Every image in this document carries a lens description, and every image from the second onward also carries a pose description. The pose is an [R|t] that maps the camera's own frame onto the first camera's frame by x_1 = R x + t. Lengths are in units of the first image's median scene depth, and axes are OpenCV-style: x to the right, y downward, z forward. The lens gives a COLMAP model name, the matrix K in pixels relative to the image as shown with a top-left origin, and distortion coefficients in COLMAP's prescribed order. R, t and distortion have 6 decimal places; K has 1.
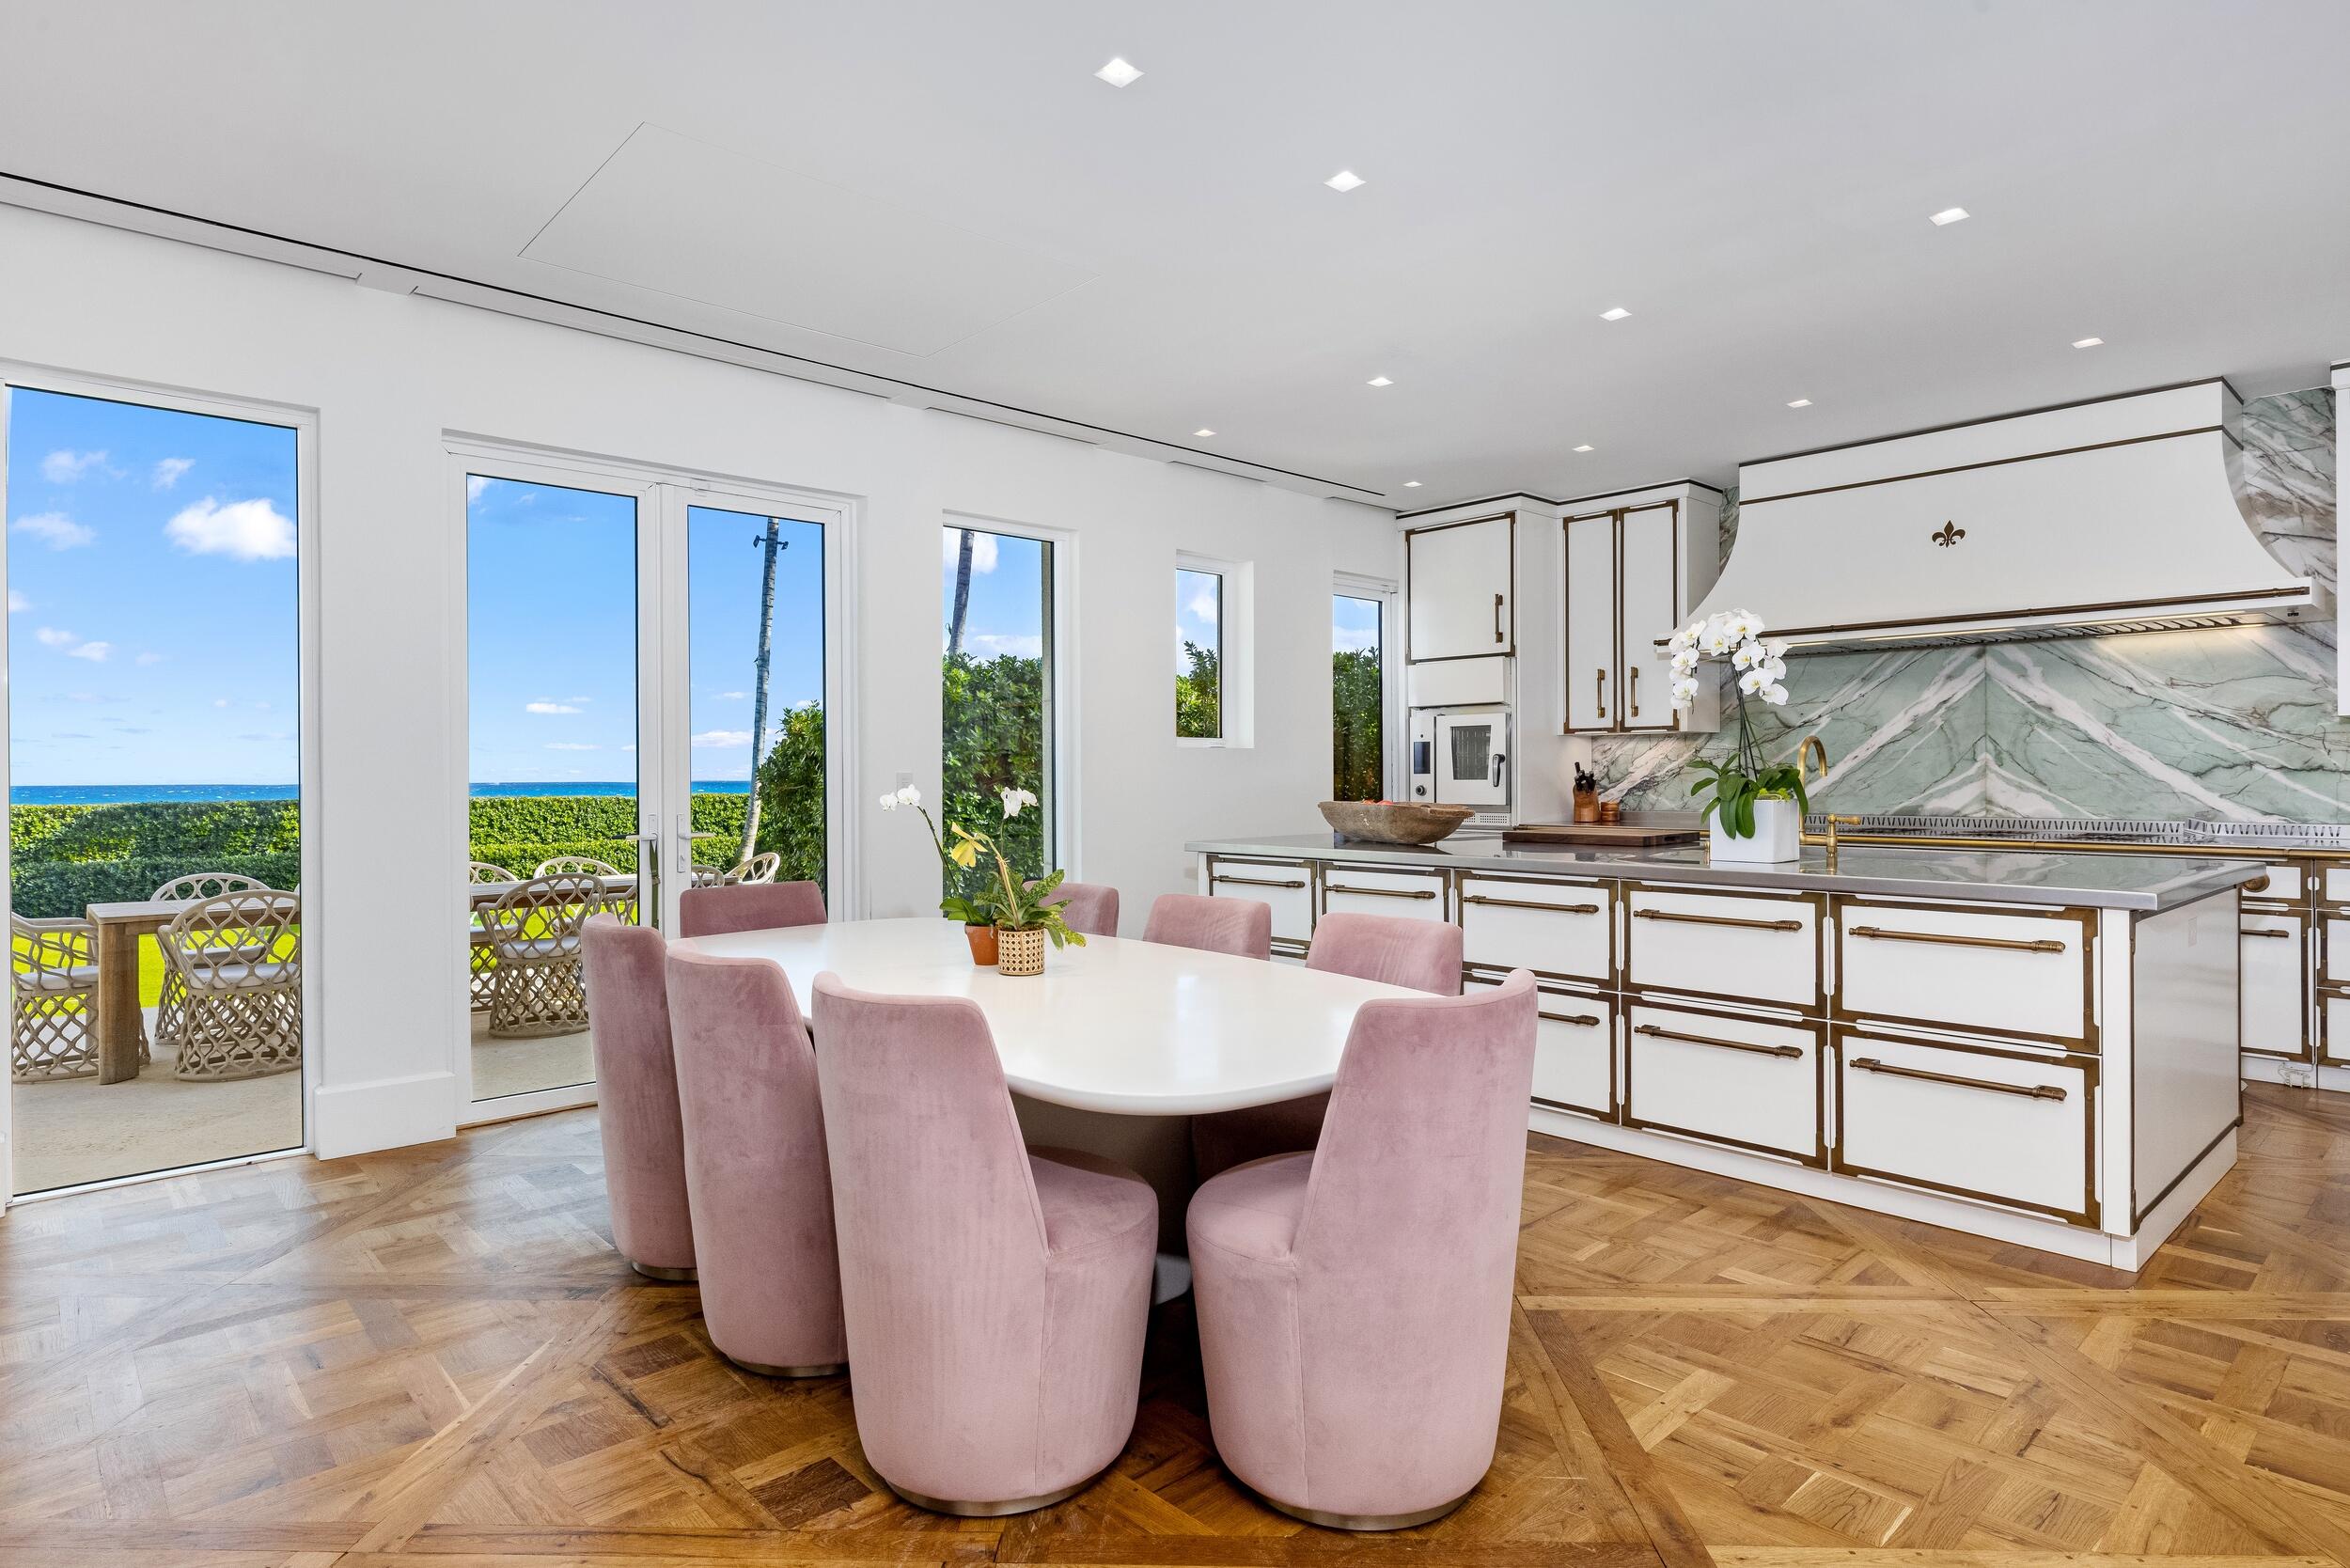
lens RADIAL K [[1269.0, 0, 1172.7], [0, 1269.0, 776.4], [0, 0, 1]] dist [0.008235, 0.001475]
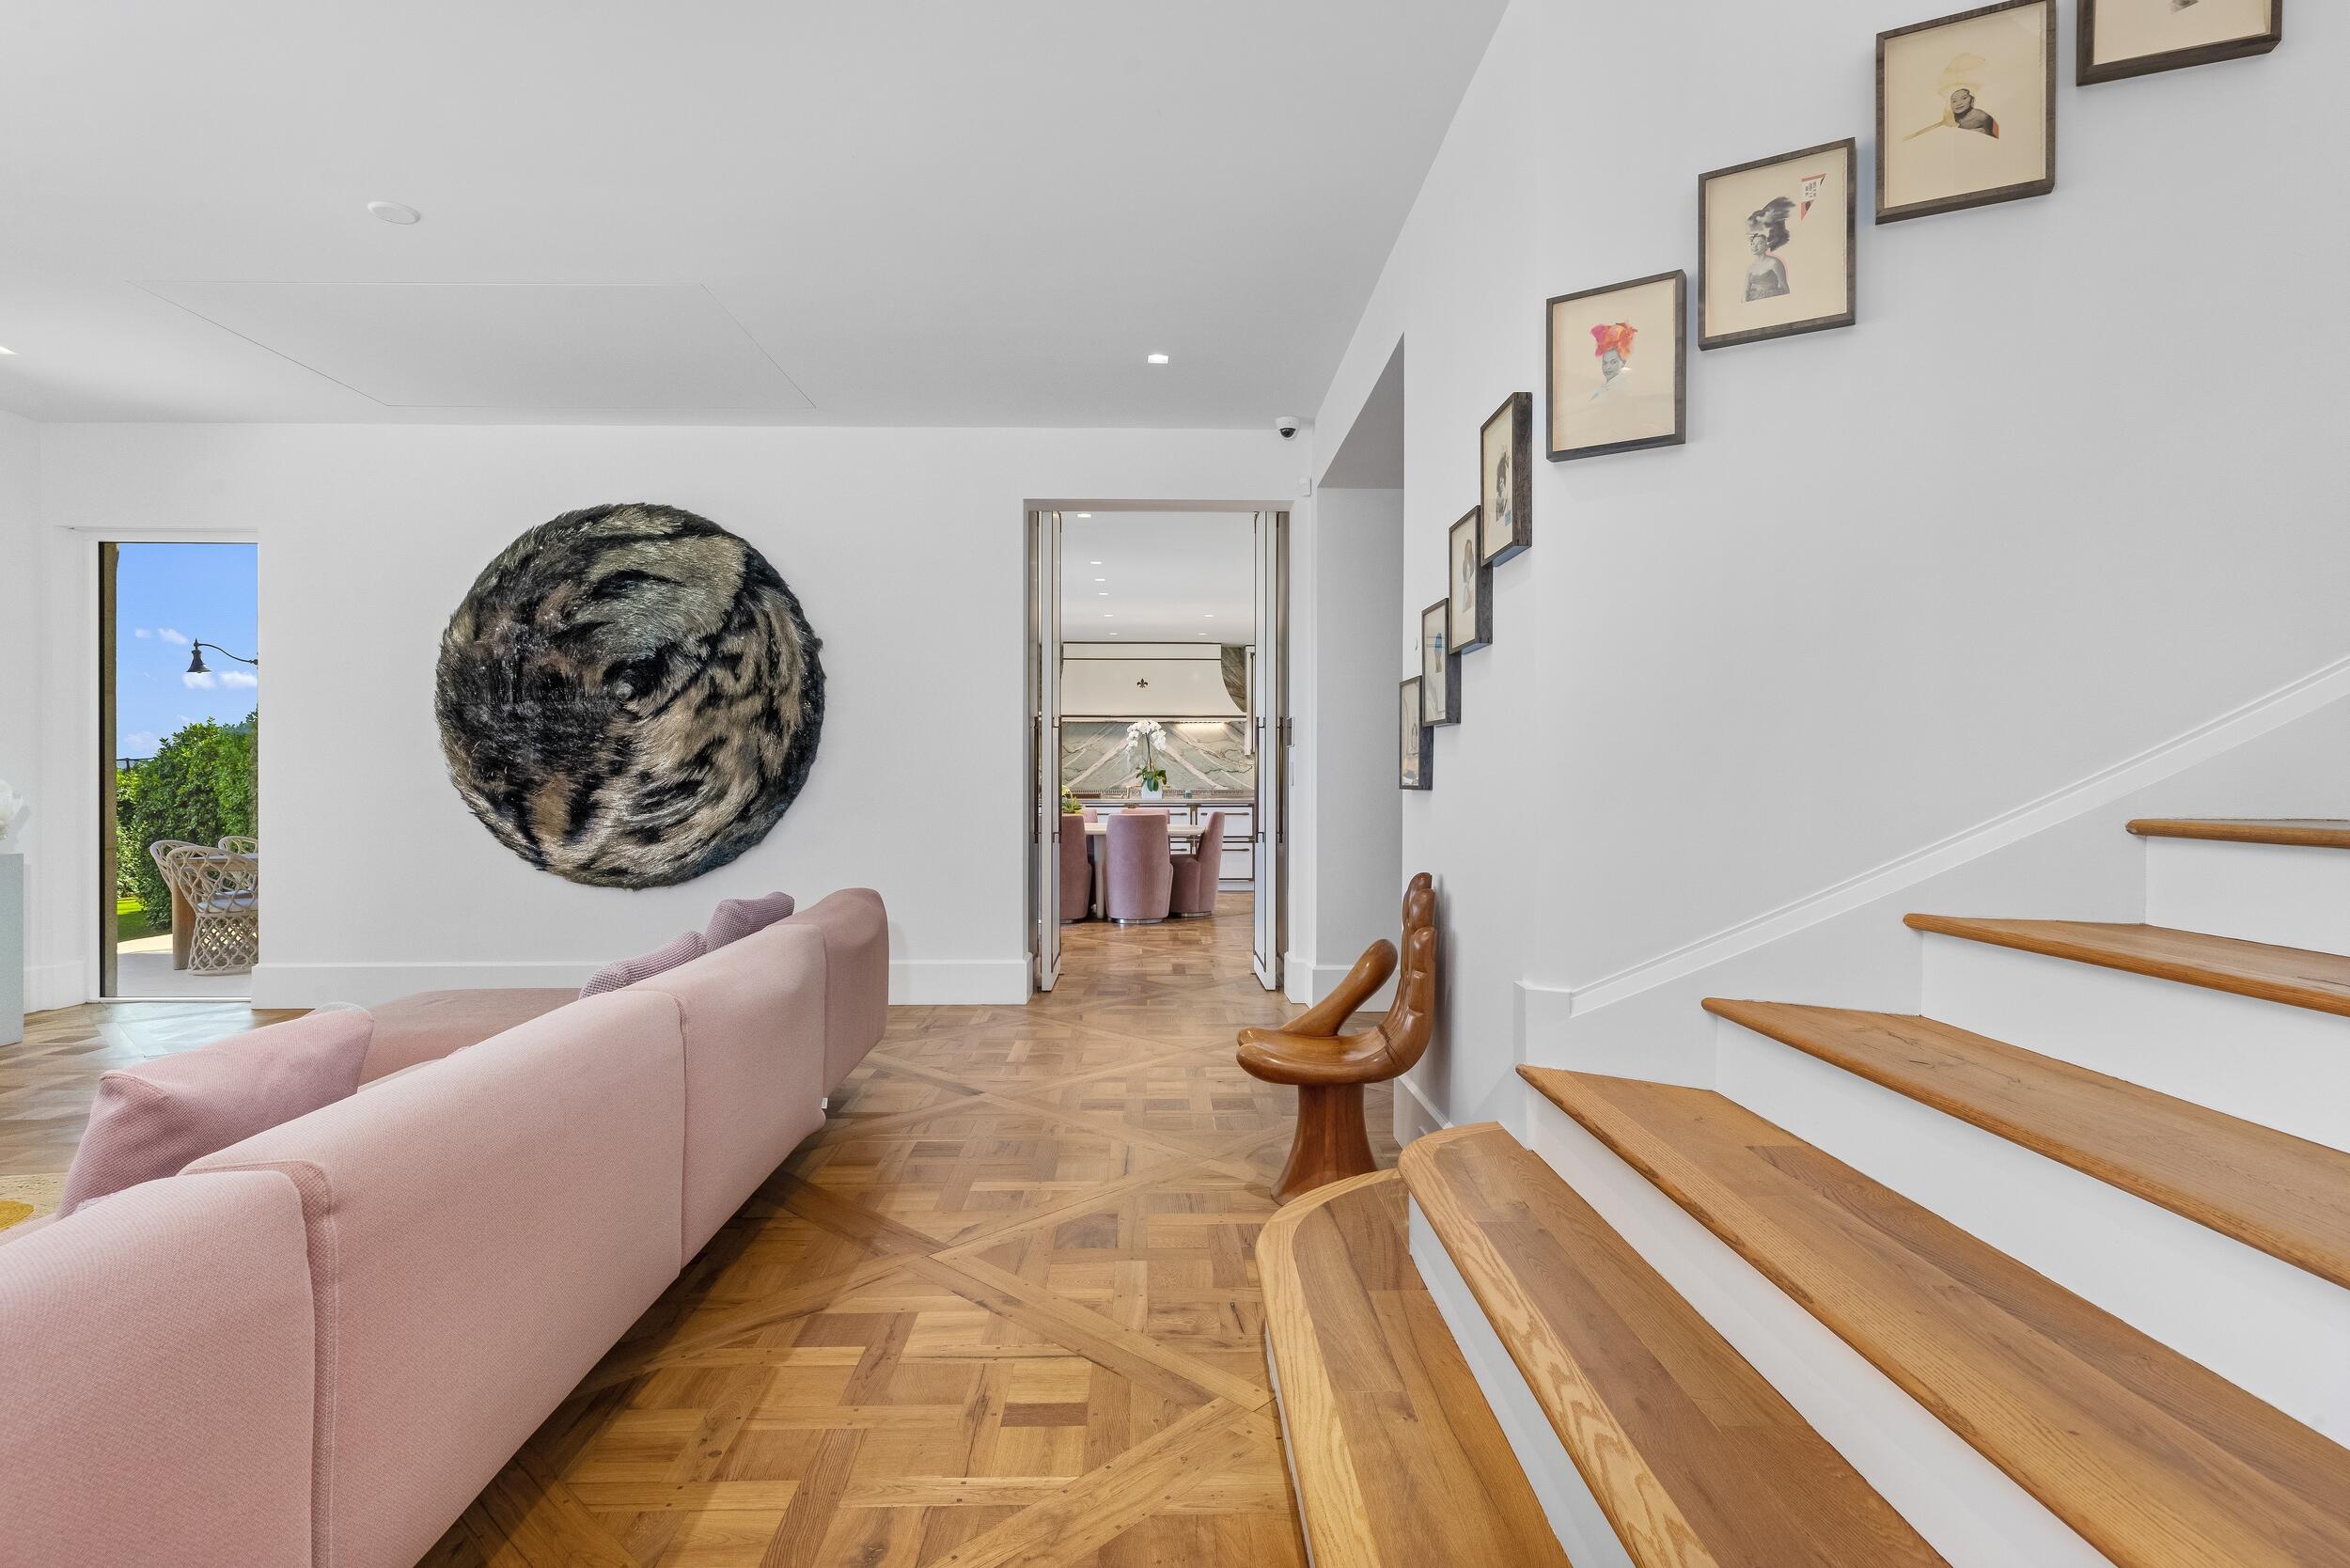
lens RADIAL K [[1218.8, 0, 1178.3], [0, 1218.8, 780.4], [0, 0, 1]] dist [0.003666, 0.000790]
pose [[0.664146, 0.002026, 0.747600, -1.051155], [-0.002374, 0.999997, -0.000601, 0.012605], [-0.747599, -0.001376, 0.664149, -0.634433]]
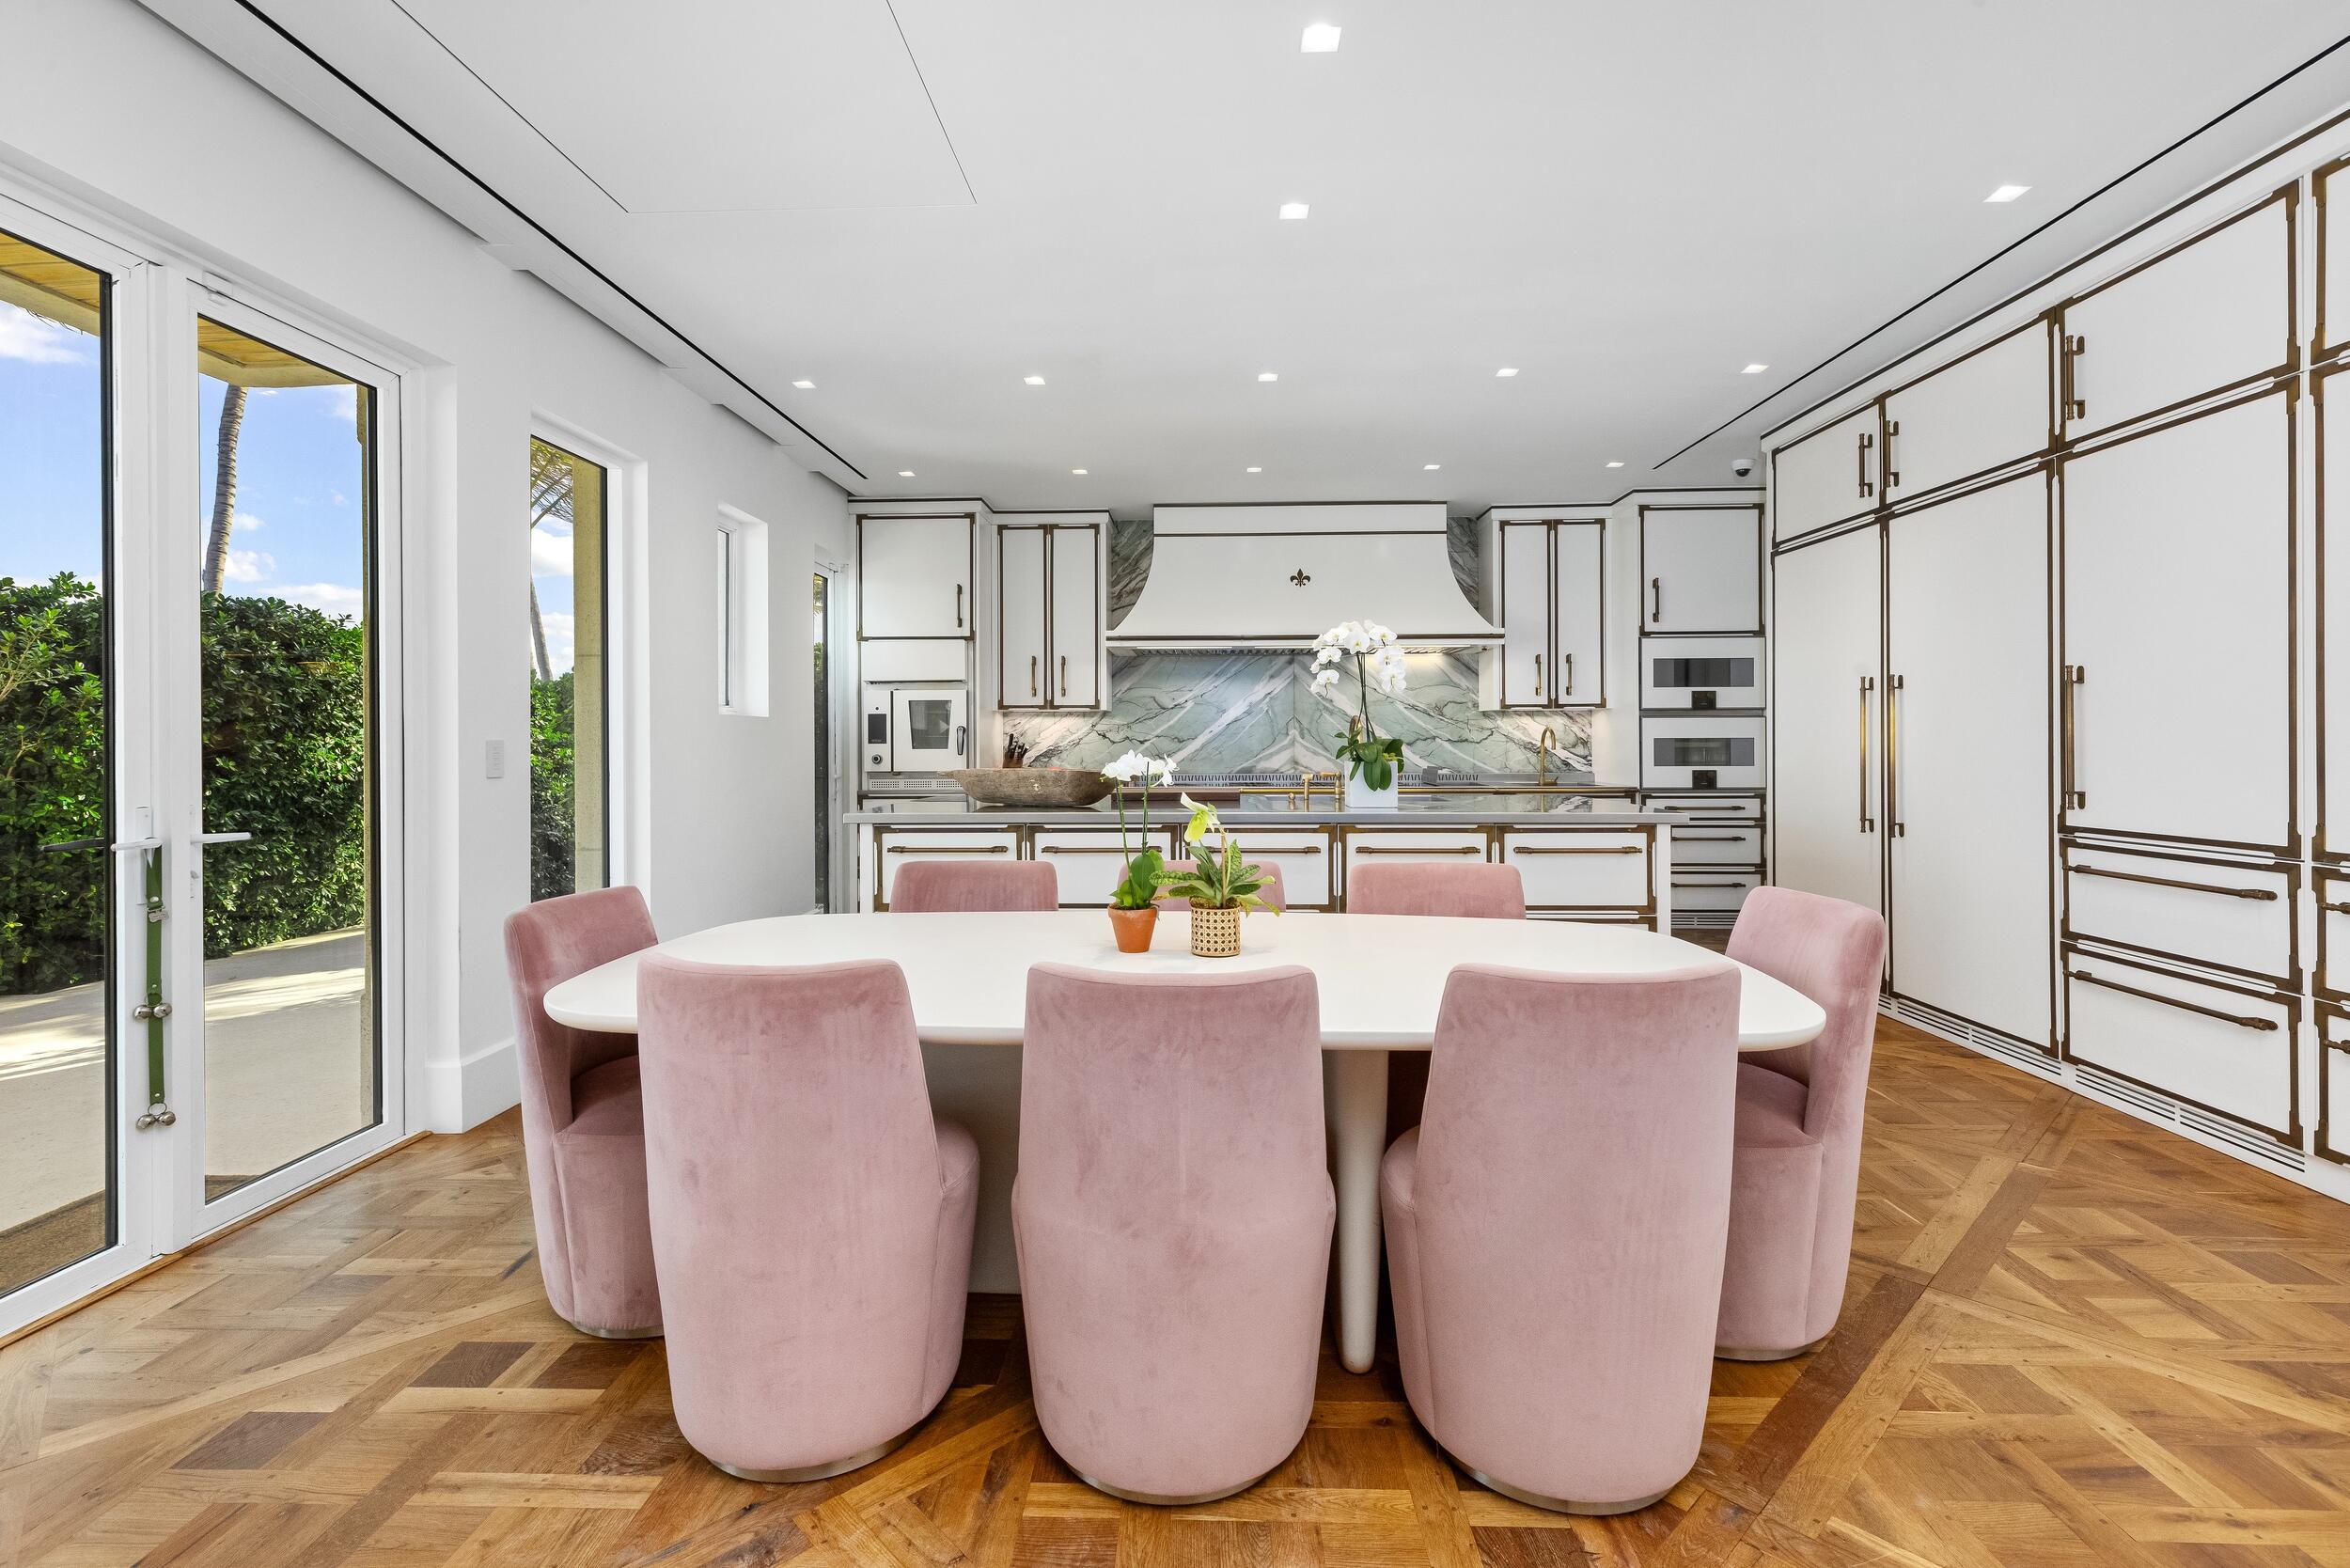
lens RADIAL K [[1071.4, 0, 1170.6], [0, 1071.4, 753.1], [0, 0, 1]] dist [0.003590, 0.000005]
pose [[0.709761, -0.004536, 0.704428, -0.296306], [0.001173, 0.999985, 0.005256, 0.001751], [-0.704442, -0.002904, 0.709756, 0.200292]]
